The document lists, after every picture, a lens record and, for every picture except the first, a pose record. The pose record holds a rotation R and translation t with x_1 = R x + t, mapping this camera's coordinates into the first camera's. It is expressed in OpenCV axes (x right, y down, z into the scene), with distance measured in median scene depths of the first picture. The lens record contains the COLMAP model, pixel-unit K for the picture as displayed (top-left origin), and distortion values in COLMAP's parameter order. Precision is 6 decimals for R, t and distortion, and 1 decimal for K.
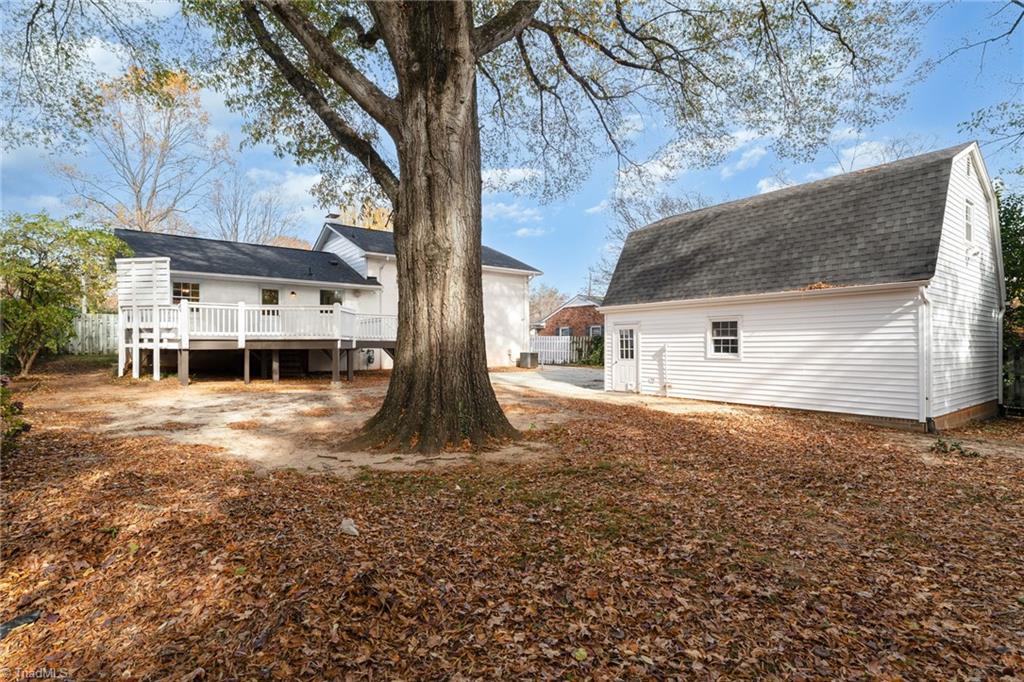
lens RADIAL K [[485.4, 0, 512.0], [0, 485.4, 341.0], [0, 0, 1]] dist [0.000147, 0.000006]
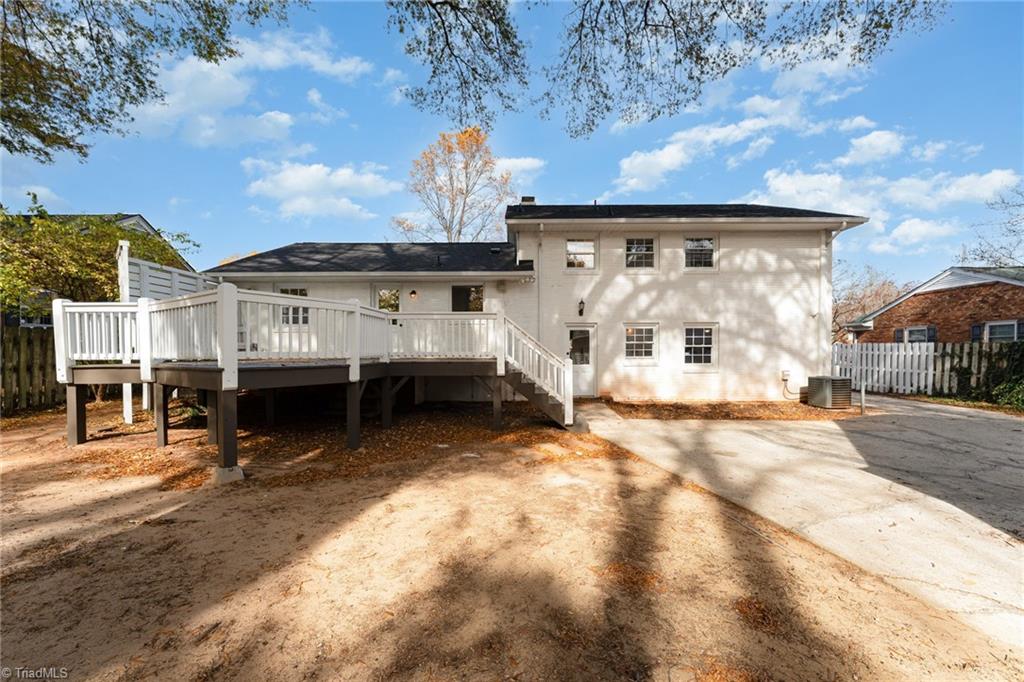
lens RADIAL K [[411.5, 0, 512.6], [0, 411.5, 358.4], [0, 0, 1]] dist [-0.001911, -0.000233]
pose [[0.793933, 0.003156, -0.607997, 0.032160], [0.009570, 0.999798, 0.017687, -0.006199], [0.607930, -0.019860, 0.793743, 0.436210]]
